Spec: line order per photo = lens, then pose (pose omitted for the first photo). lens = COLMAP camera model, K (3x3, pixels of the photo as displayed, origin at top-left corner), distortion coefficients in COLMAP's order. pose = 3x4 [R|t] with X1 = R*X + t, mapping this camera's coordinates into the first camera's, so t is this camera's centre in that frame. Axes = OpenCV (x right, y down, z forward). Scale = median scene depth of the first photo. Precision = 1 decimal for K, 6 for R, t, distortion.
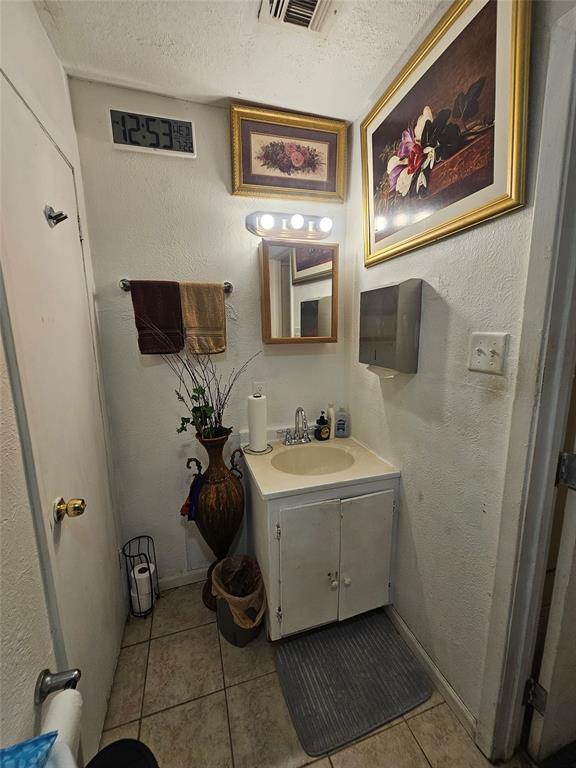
lens RADIAL K [[310.0, 0, 289.2], [0, 310.0, 384.3], [0, 0, 1]] dist [-0.003115, -0.000118]
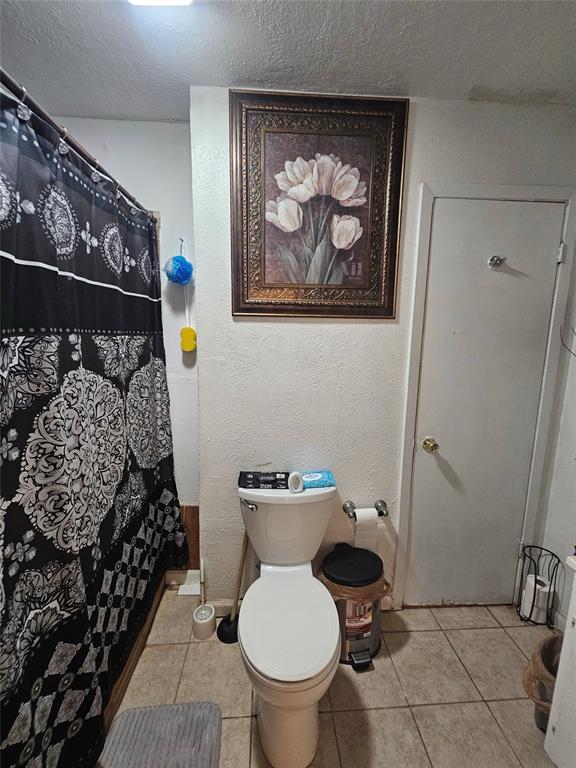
lens RADIAL K [[310.0, 0, 288.6], [0, 310.0, 387.4], [0, 0, 1]] dist [-0.003115, -0.000118]
pose [[-0.249387, 0.159460, -0.955185, 0.742558], [-0.167143, 0.964460, 0.204647, -0.091385], [0.953871, 0.210689, -0.213871, 0.395740]]
